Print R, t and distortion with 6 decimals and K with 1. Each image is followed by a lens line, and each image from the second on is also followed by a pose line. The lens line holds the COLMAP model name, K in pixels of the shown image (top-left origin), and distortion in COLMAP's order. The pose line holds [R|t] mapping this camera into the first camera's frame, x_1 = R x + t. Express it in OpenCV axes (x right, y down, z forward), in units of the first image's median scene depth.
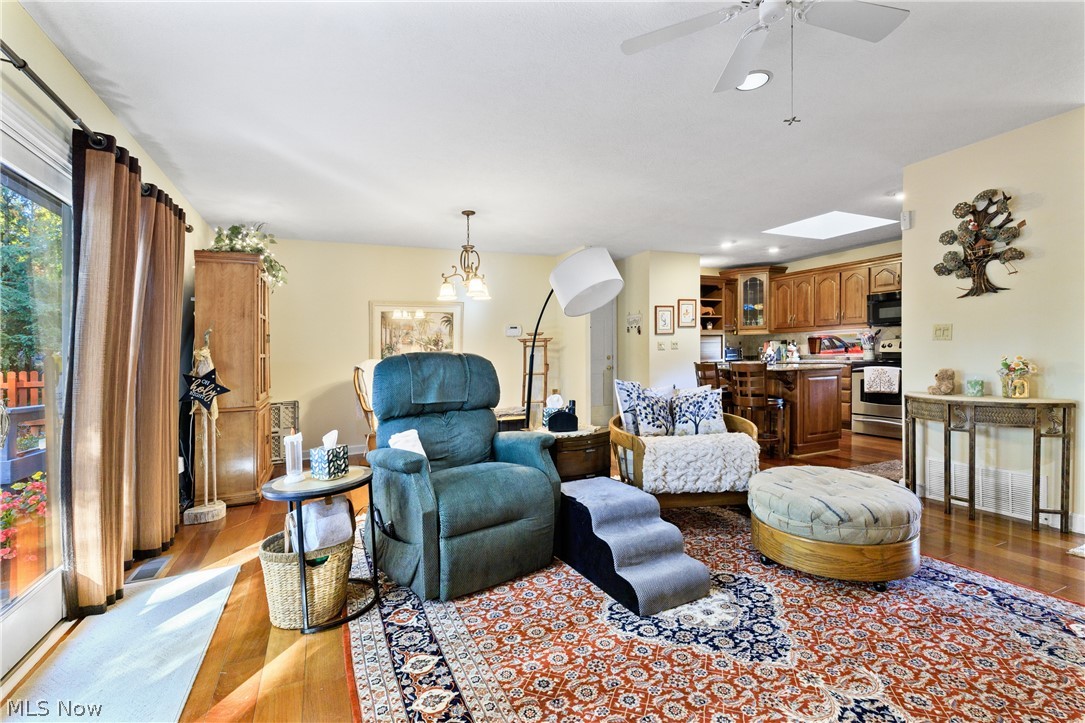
lens RADIAL K [[480.6, 0, 544.1], [0, 480.6, 377.6], [0, 0, 1]] dist [0.002668, -0.001191]
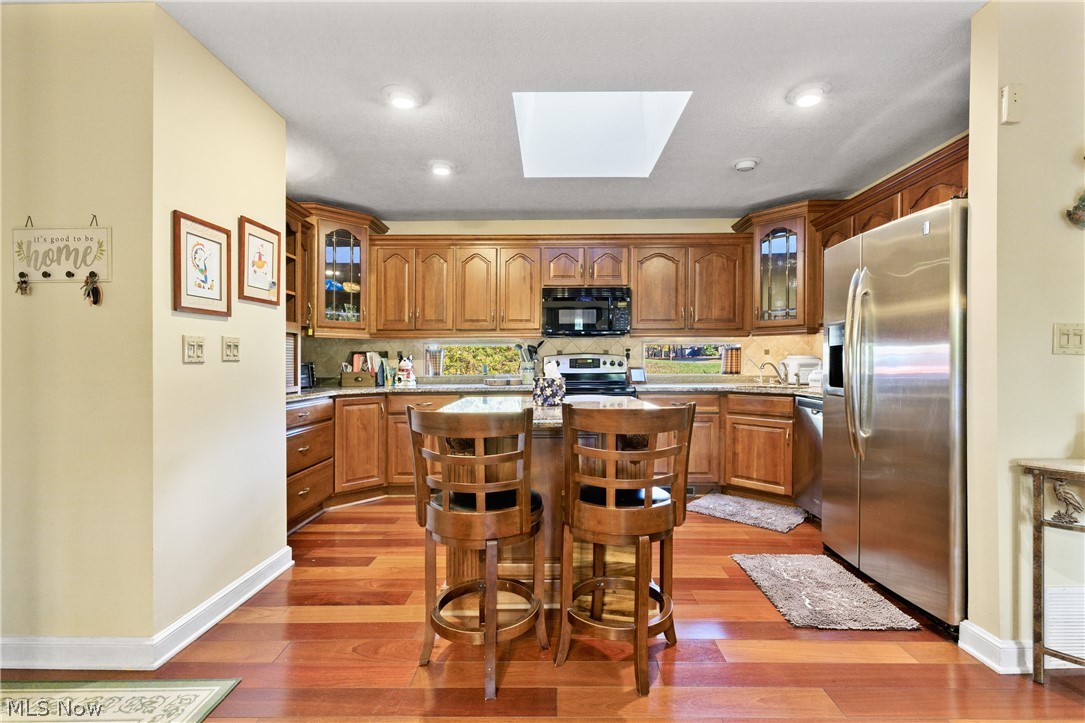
lens RADIAL K [[480.6, 0, 553.0], [0, 480.6, 358.2], [0, 0, 1]] dist [0.002668, -0.001191]
pose [[0.424151, 0.030605, 0.905074, 0.065477], [0.040991, 0.997756, -0.052949, -0.034903], [-0.904663, 0.059558, 0.421945, 0.659007]]
